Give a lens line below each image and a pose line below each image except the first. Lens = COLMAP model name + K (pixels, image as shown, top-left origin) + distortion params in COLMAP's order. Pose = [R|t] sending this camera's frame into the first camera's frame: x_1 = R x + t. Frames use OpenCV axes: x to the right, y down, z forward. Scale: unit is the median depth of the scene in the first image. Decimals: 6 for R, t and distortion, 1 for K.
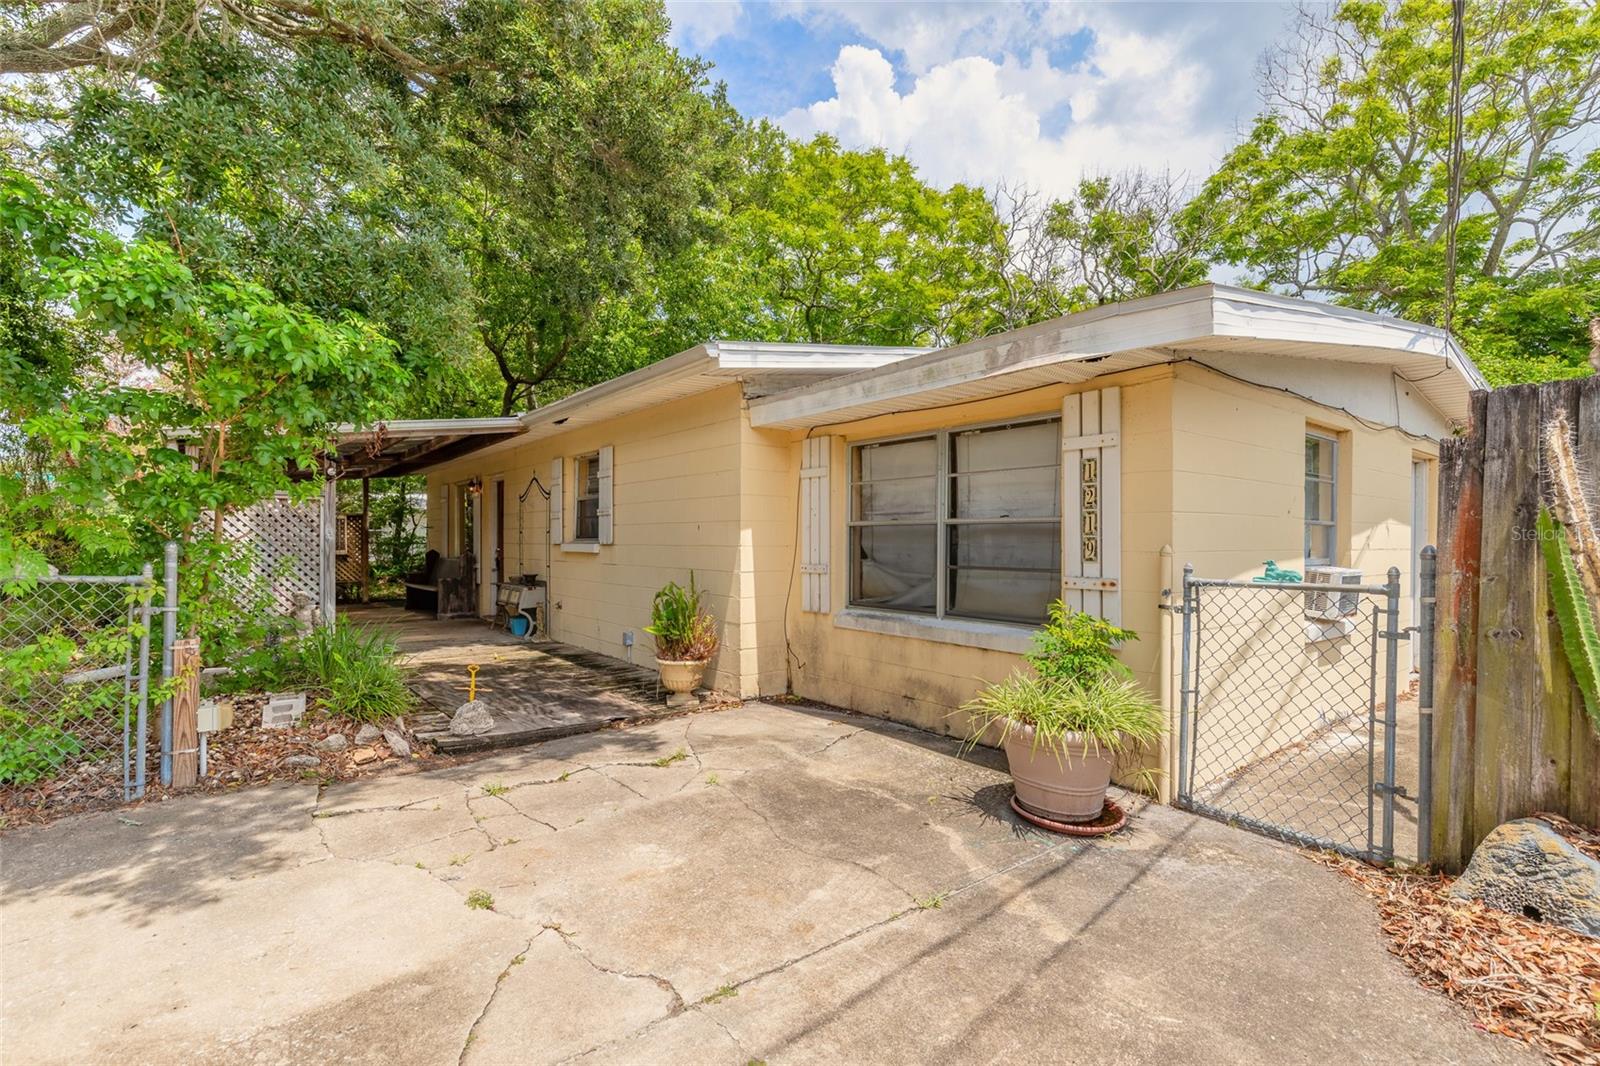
lens RADIAL K [[717.0, 0, 794.6], [0, 717.0, 535.1], [0, 0, 1]] dist [0.002361, 0.000371]
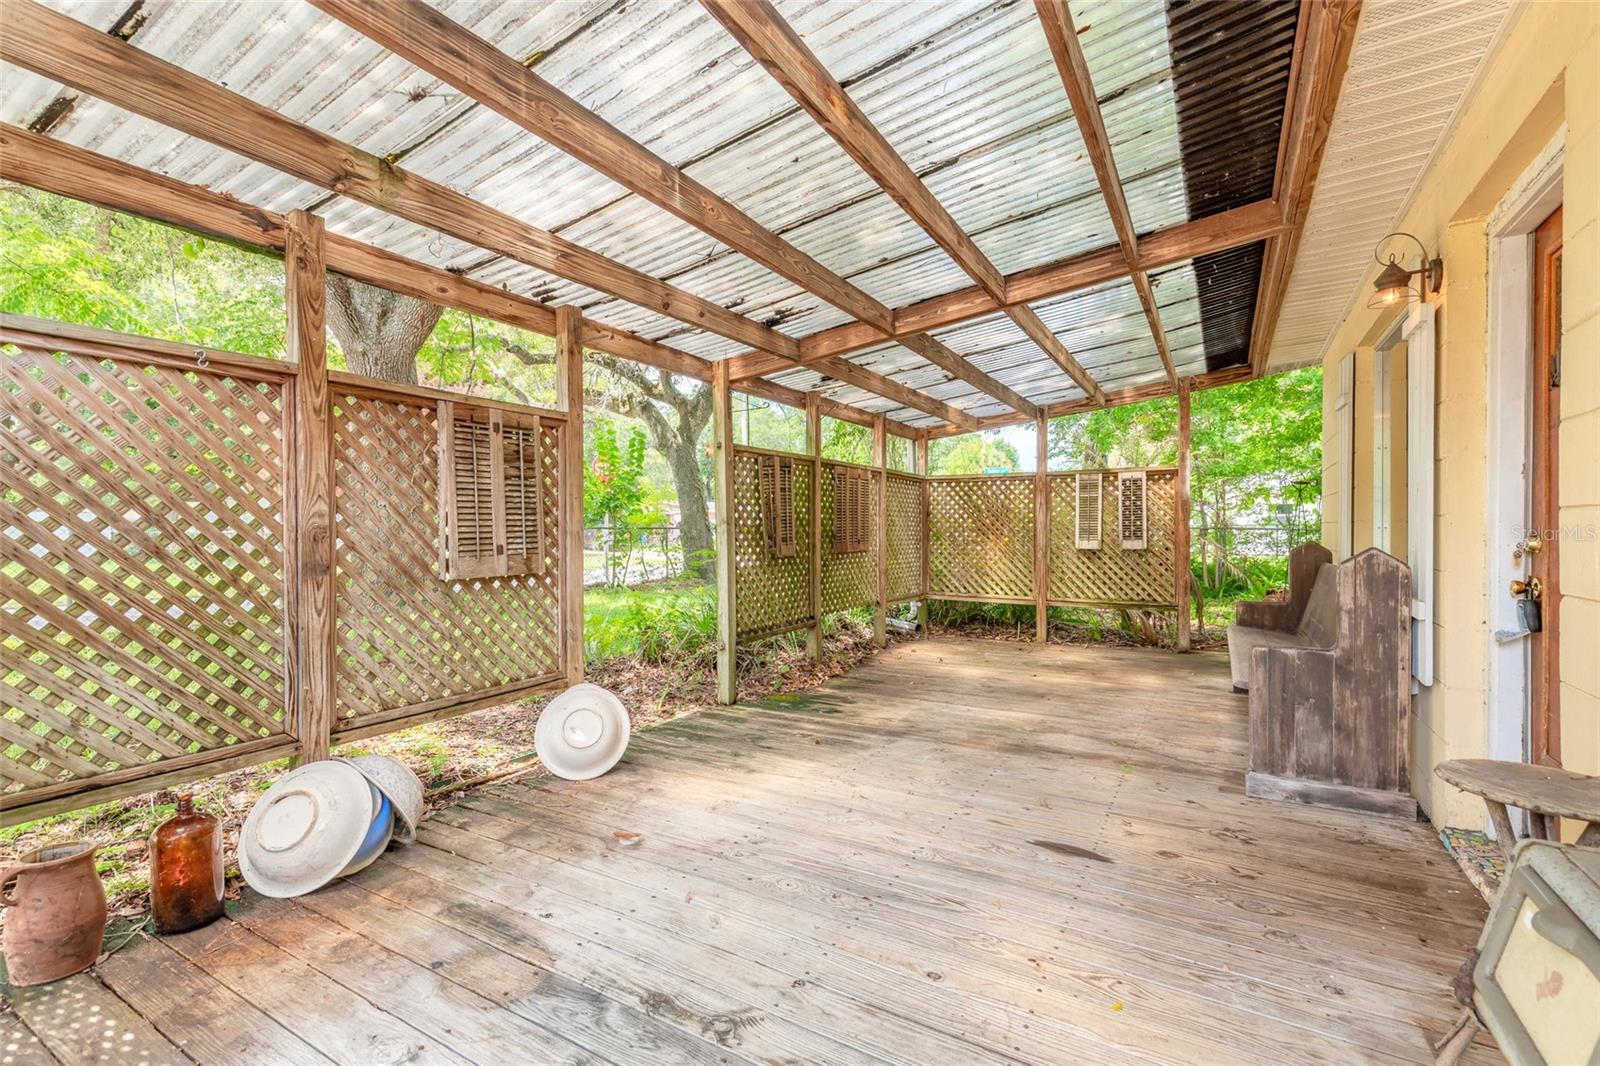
lens RADIAL K [[717.0, 0, 794.6], [0, 717.0, 535.1], [0, 0, 1]] dist [0.002361, 0.000371]
pose [[0.349662, 0.004960, -0.936863, -0.384767], [0.008639, 0.999926, 0.008518, 0.017524], [0.936836, -0.011072, 0.349594, 0.957180]]
